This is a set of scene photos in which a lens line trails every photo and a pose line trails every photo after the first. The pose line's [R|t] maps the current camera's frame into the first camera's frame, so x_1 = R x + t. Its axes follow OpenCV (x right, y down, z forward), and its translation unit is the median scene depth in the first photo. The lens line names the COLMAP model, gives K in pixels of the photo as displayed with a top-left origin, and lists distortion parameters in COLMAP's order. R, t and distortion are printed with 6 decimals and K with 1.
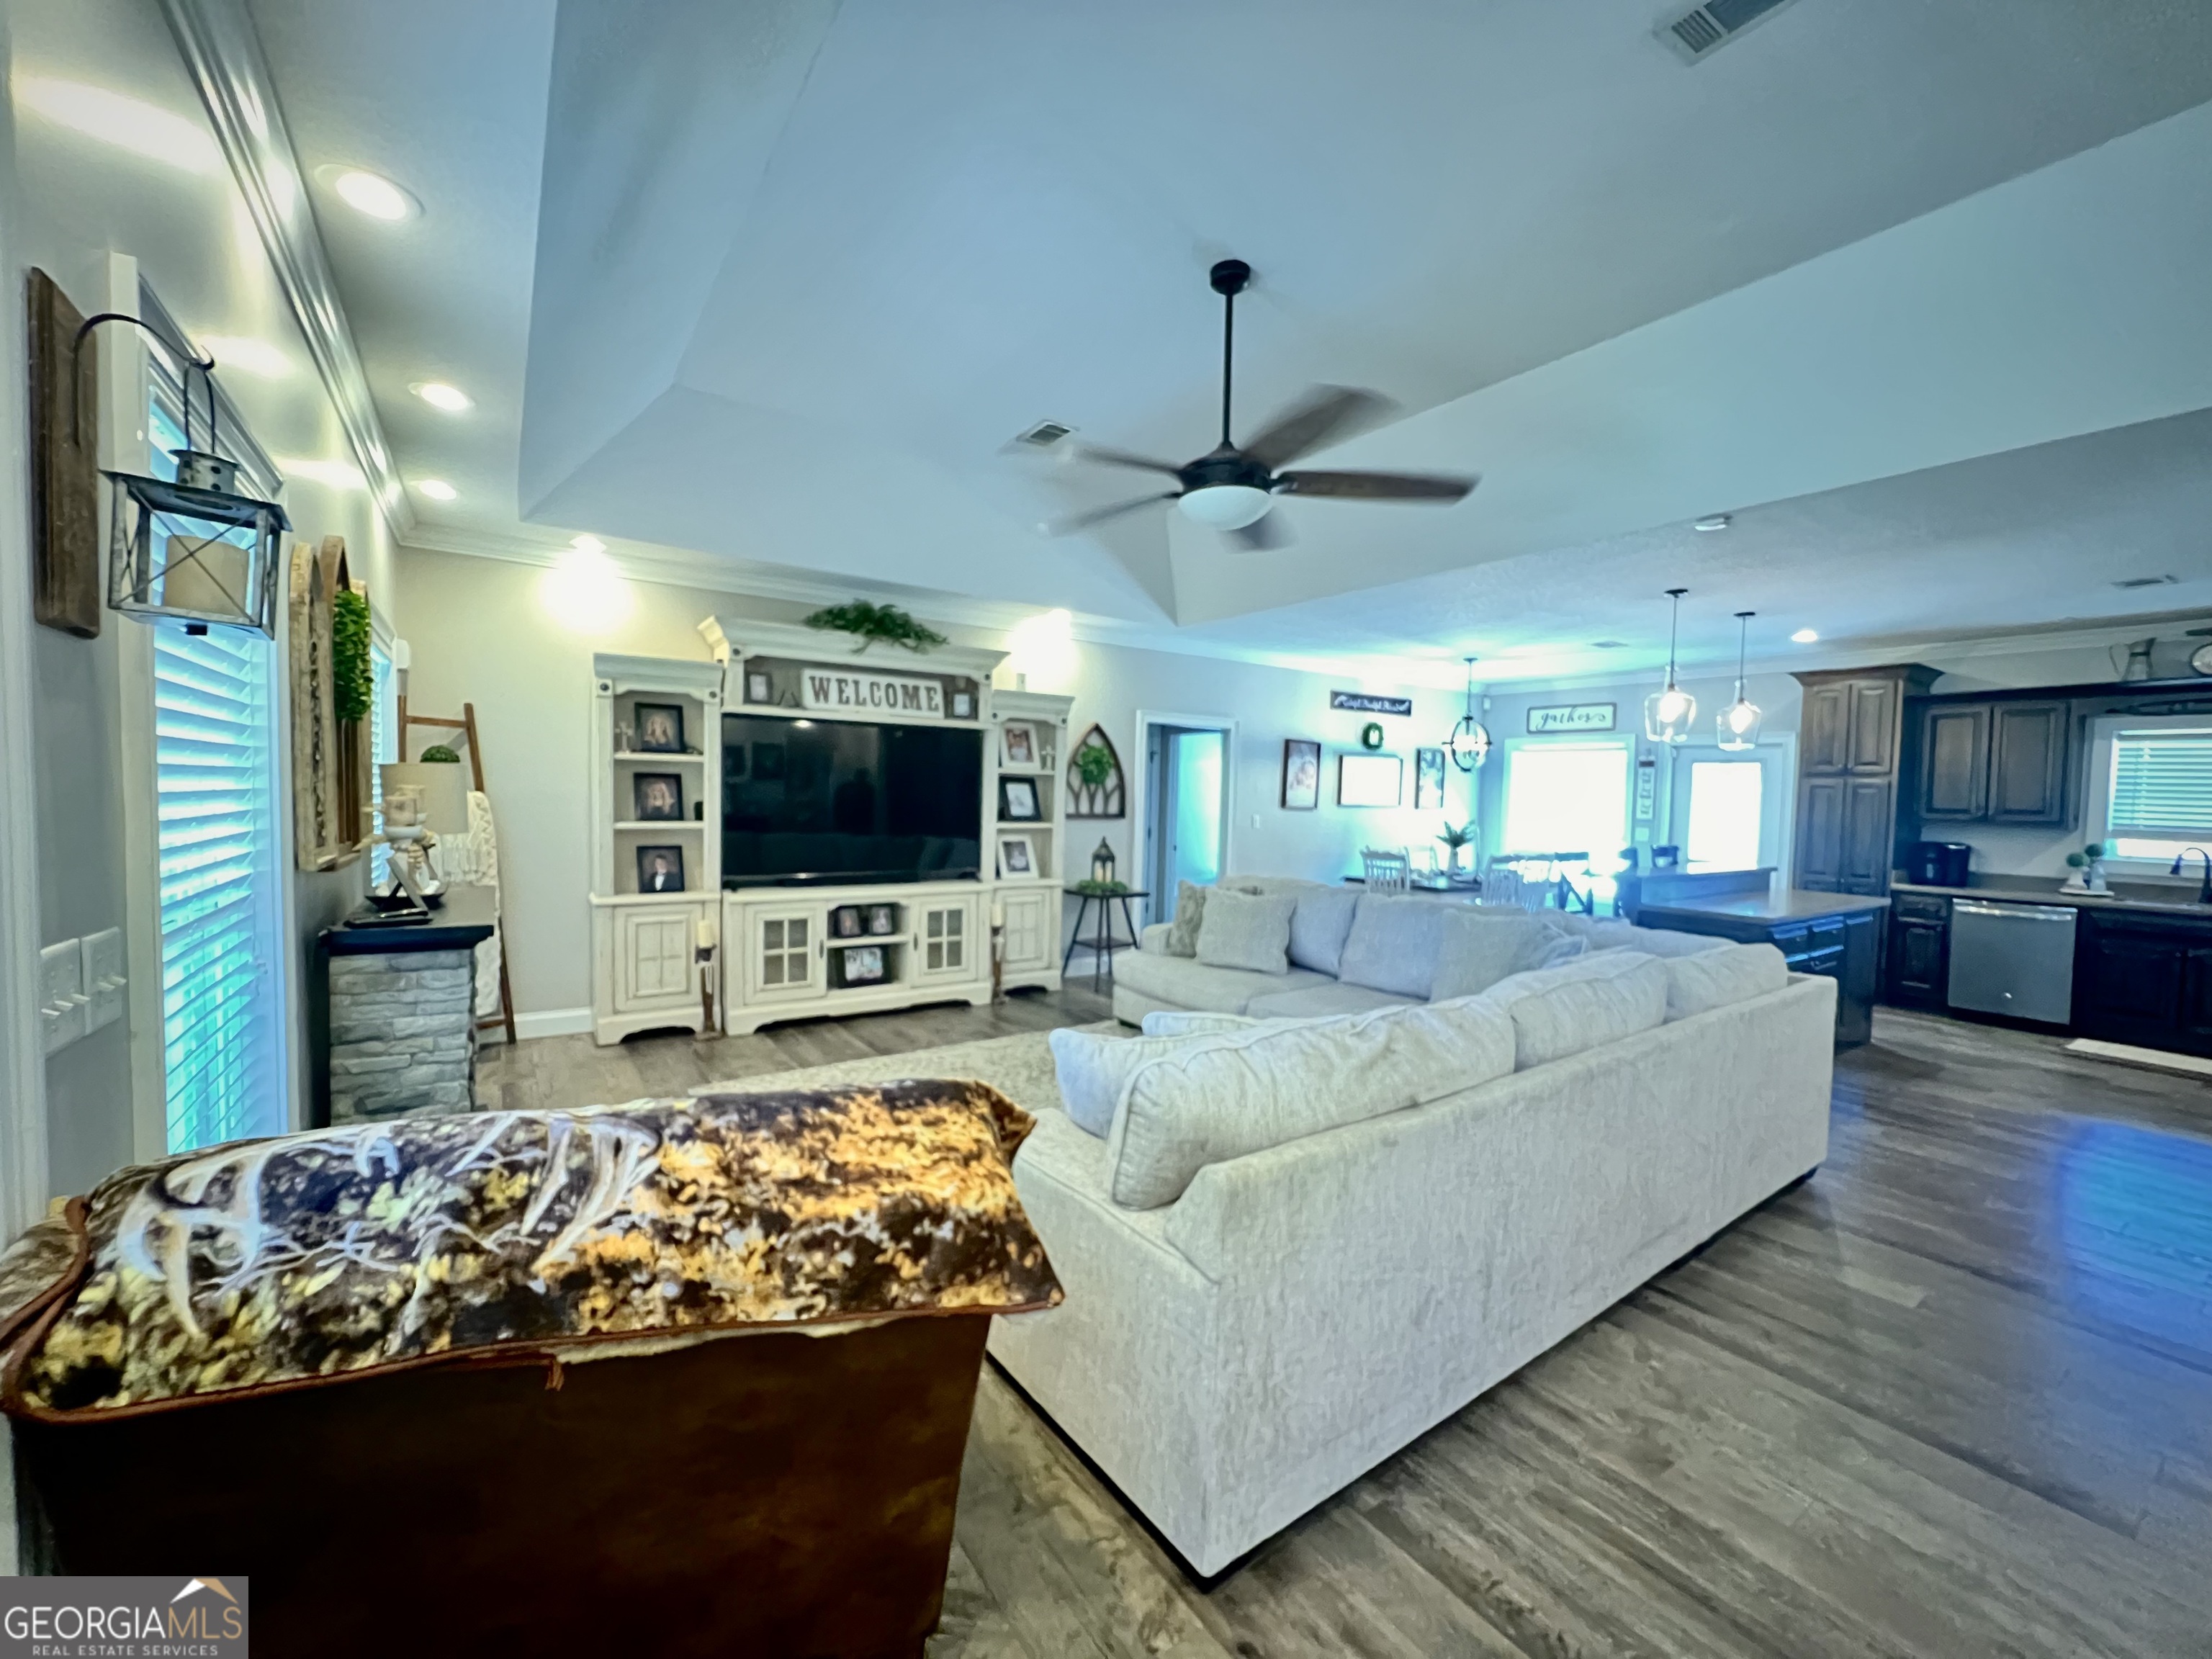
lens RADIAL K [[906.3, 0, 1111.0], [0, 906.3, 833.3], [0, 0, 1]] dist [0.002202, 0.000596]
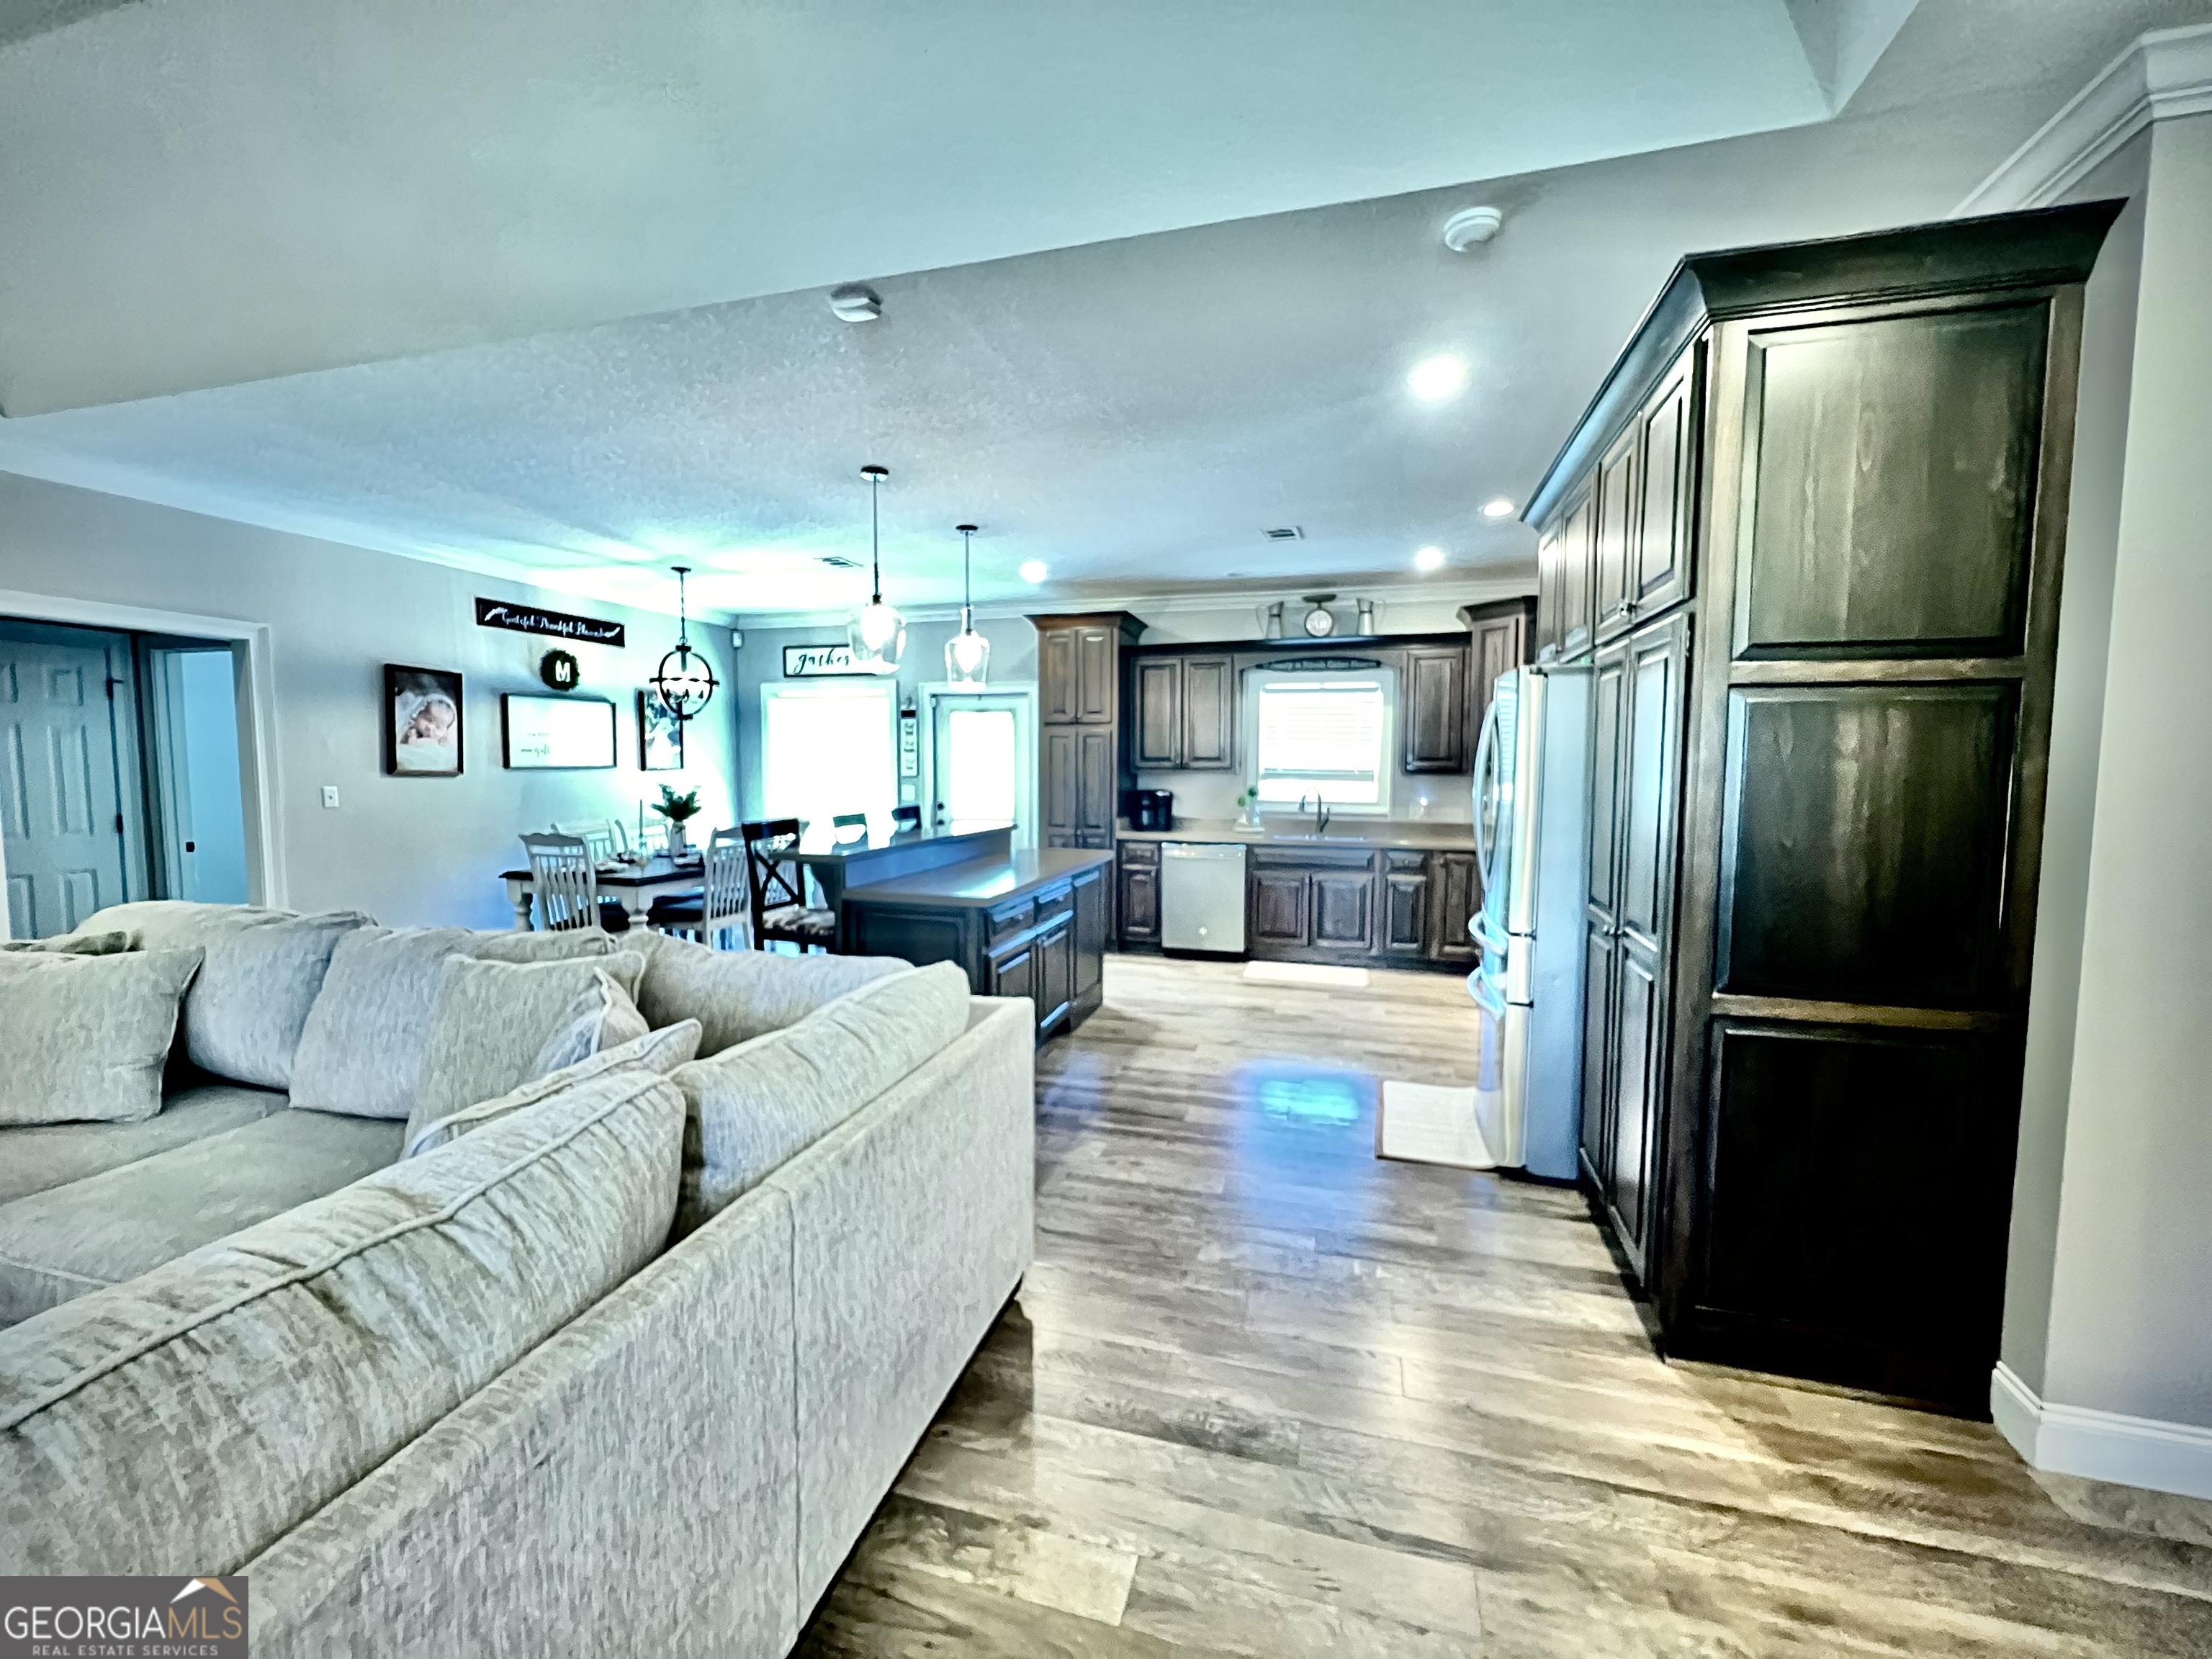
lens RADIAL K [[906.3, 0, 1105.3], [0, 906.3, 827.3], [0, 0, 1]] dist [0.002202, 0.000596]
pose [[0.776275, -0.063552, 0.627183, 0.220288], [0.042759, 0.997922, 0.048196, 0.000619], [-0.628943, -0.010595, 0.777380, 0.228604]]
